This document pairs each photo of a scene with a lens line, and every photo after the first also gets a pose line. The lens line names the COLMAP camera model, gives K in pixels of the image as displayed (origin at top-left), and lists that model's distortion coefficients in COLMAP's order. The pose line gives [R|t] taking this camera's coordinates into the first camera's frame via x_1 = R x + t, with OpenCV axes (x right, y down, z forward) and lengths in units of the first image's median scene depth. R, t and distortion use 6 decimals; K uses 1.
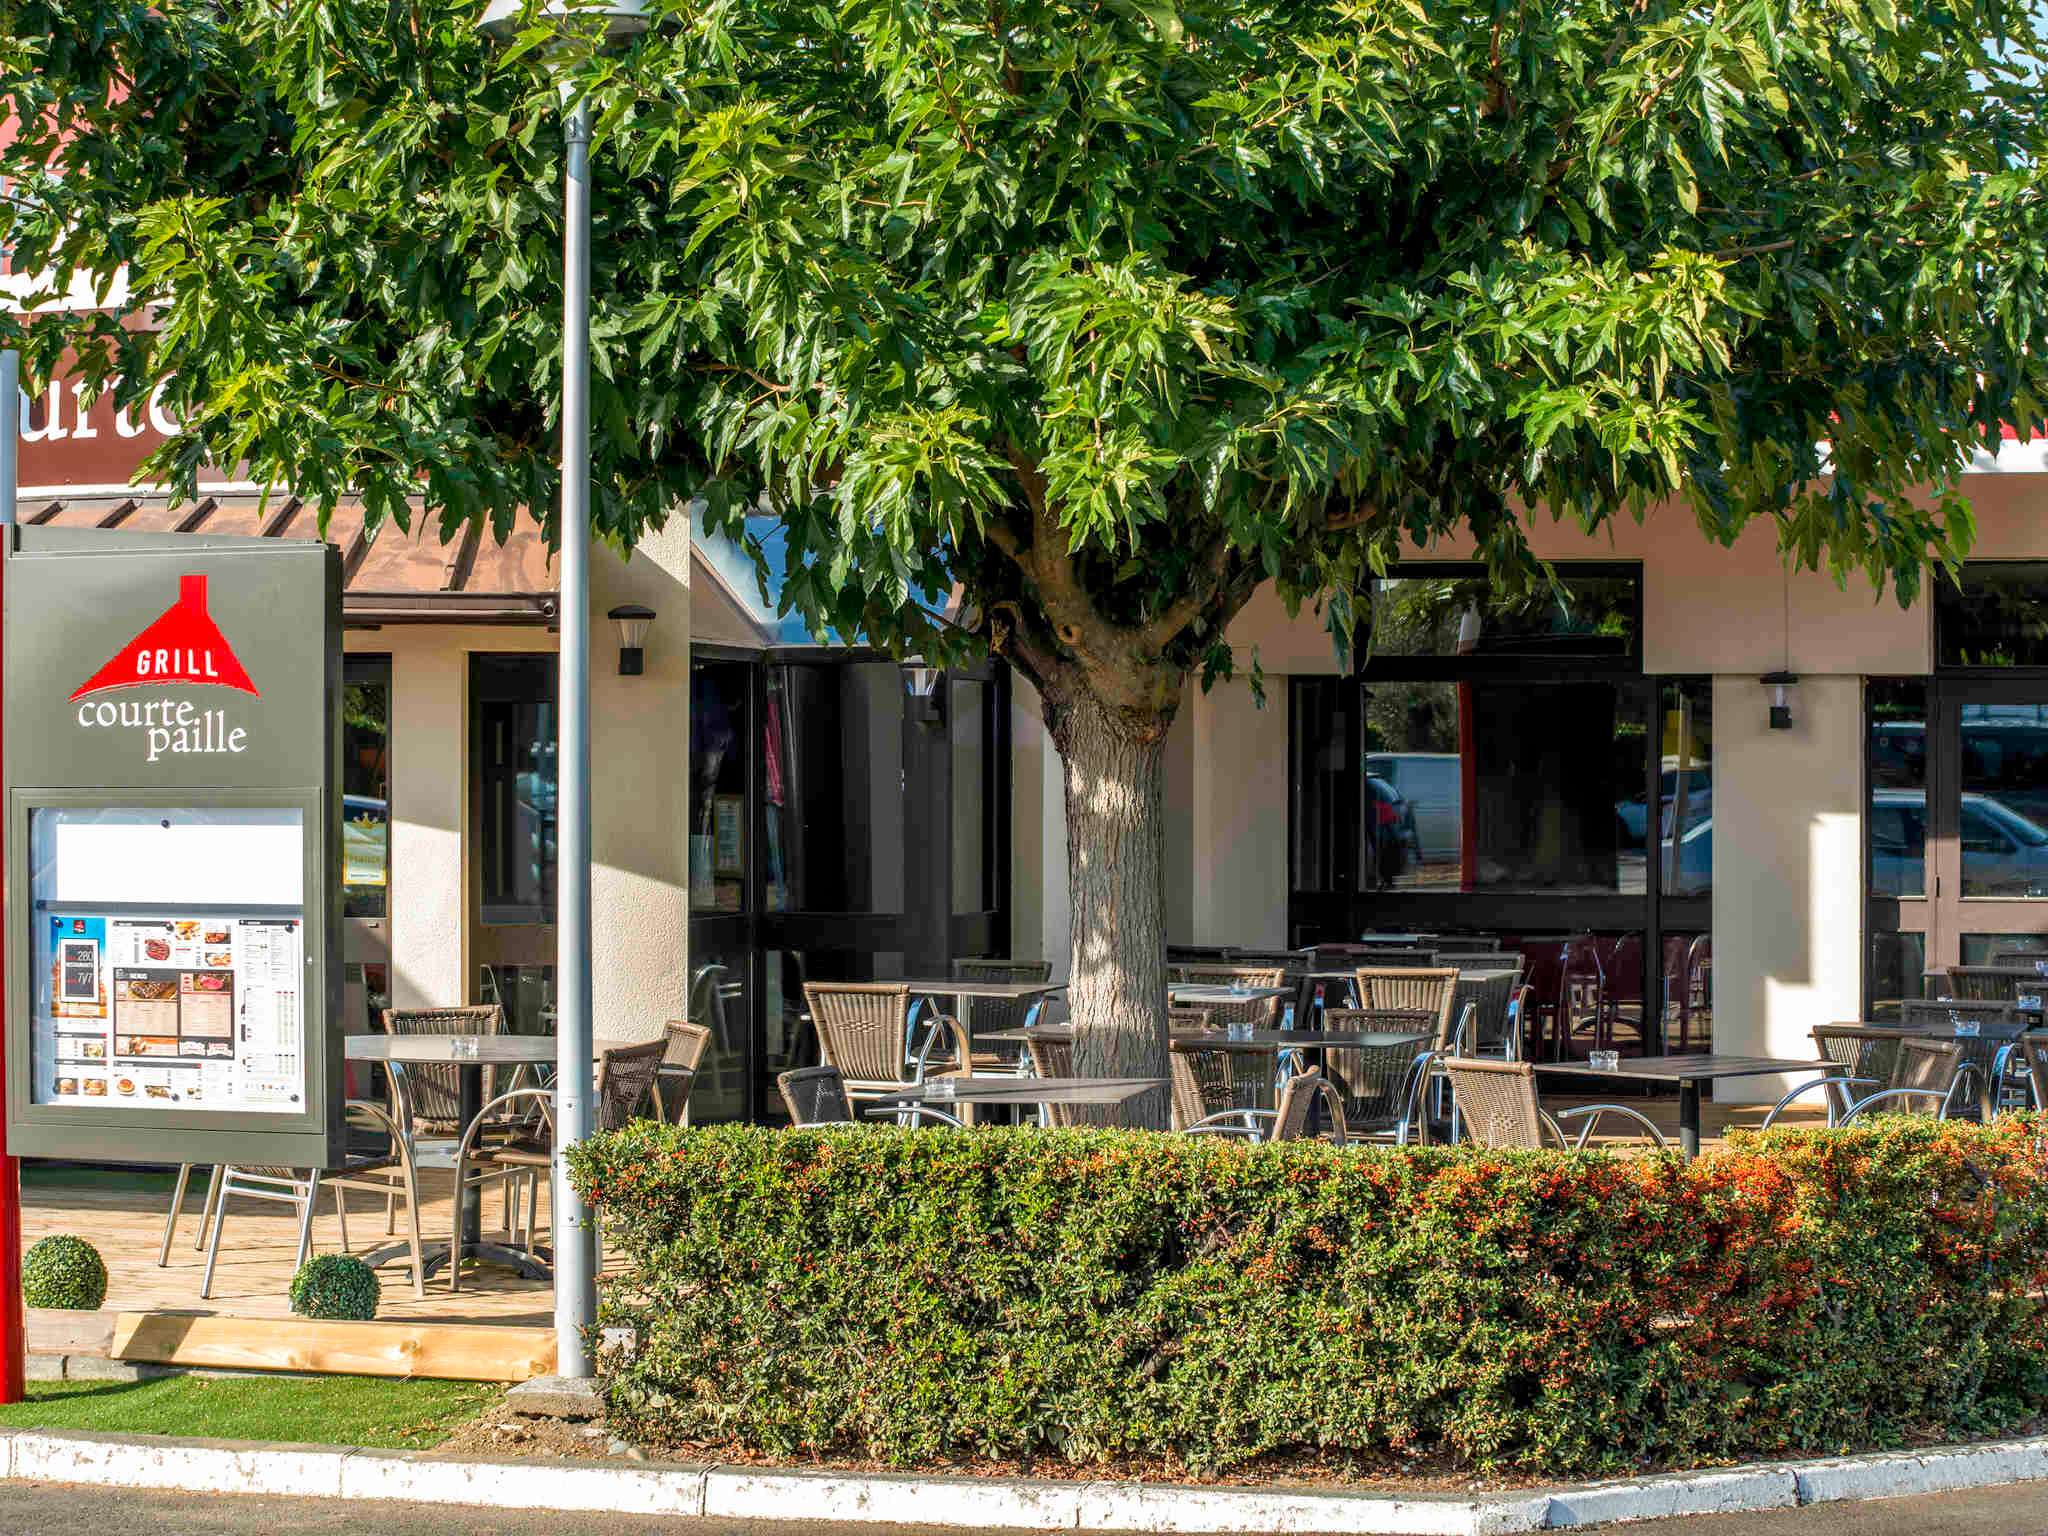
lens RADIAL K [[6623.9, 0, 1024.0], [0, 6623.9, 768.0], [0, 0, 1]] dist [0.120896, -9.881898]
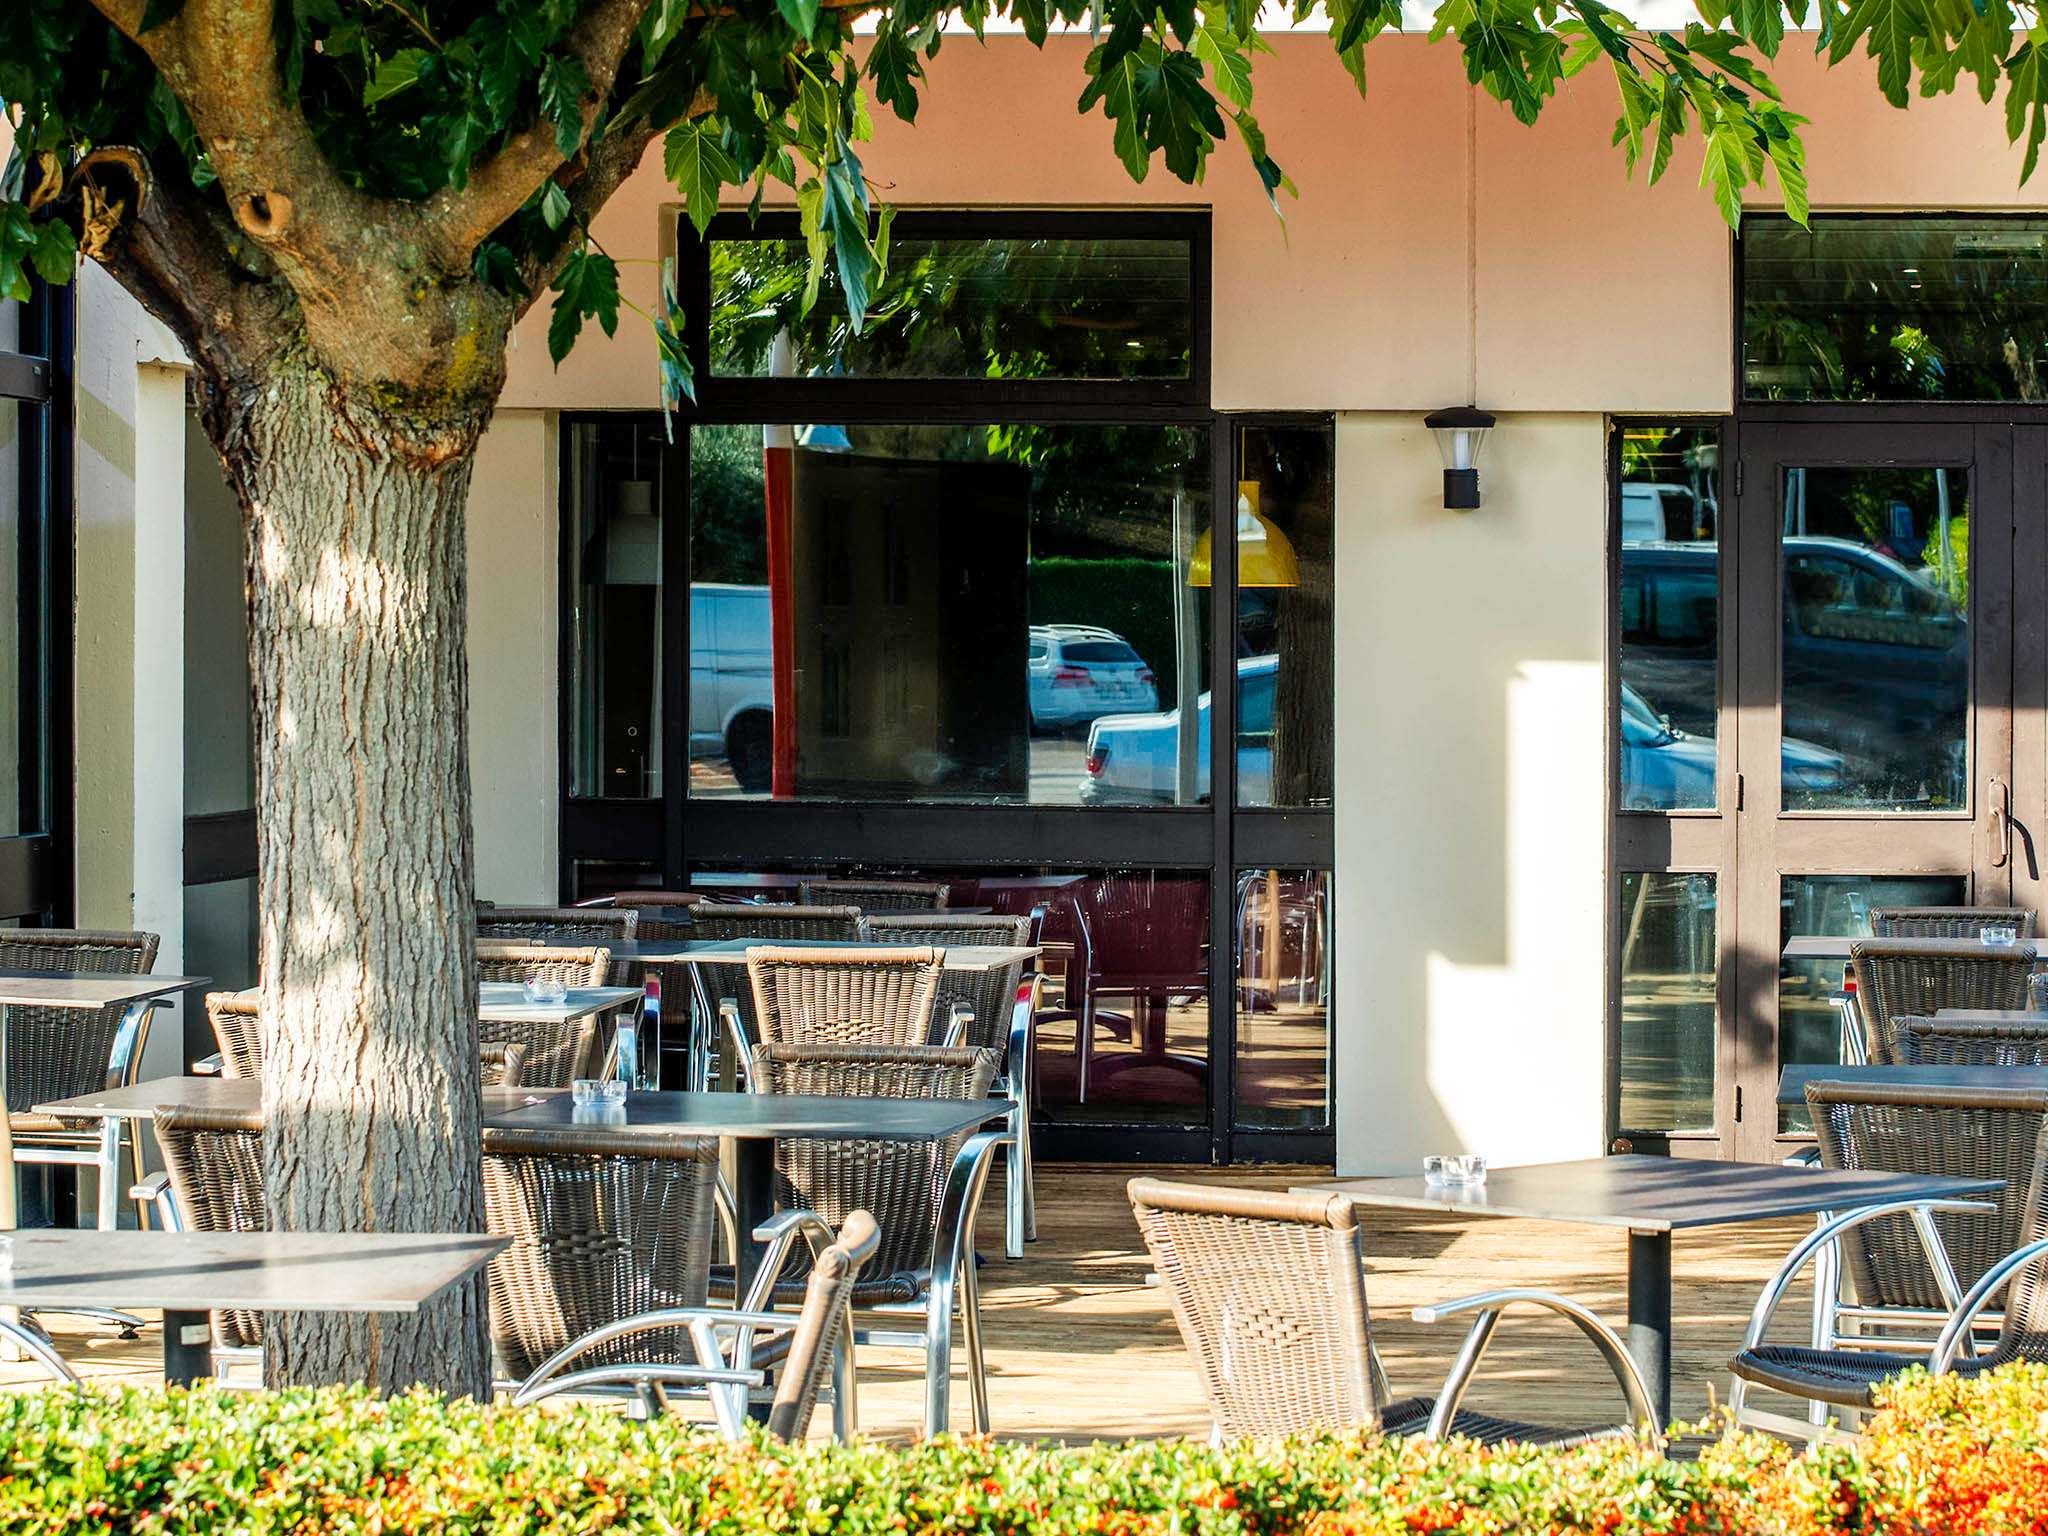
lens RADIAL K [[6623.9, 0, 1024.0], [0, 6623.9, 768.0], [0, 0, 1]] dist [0.120896, -9.881898]
pose [[0.987053, 0.002780, 0.160373, -0.011992], [-0.005071, 0.999891, 0.013877, 0.008780], [-0.160317, -0.014511, 0.986959, 0.482554]]
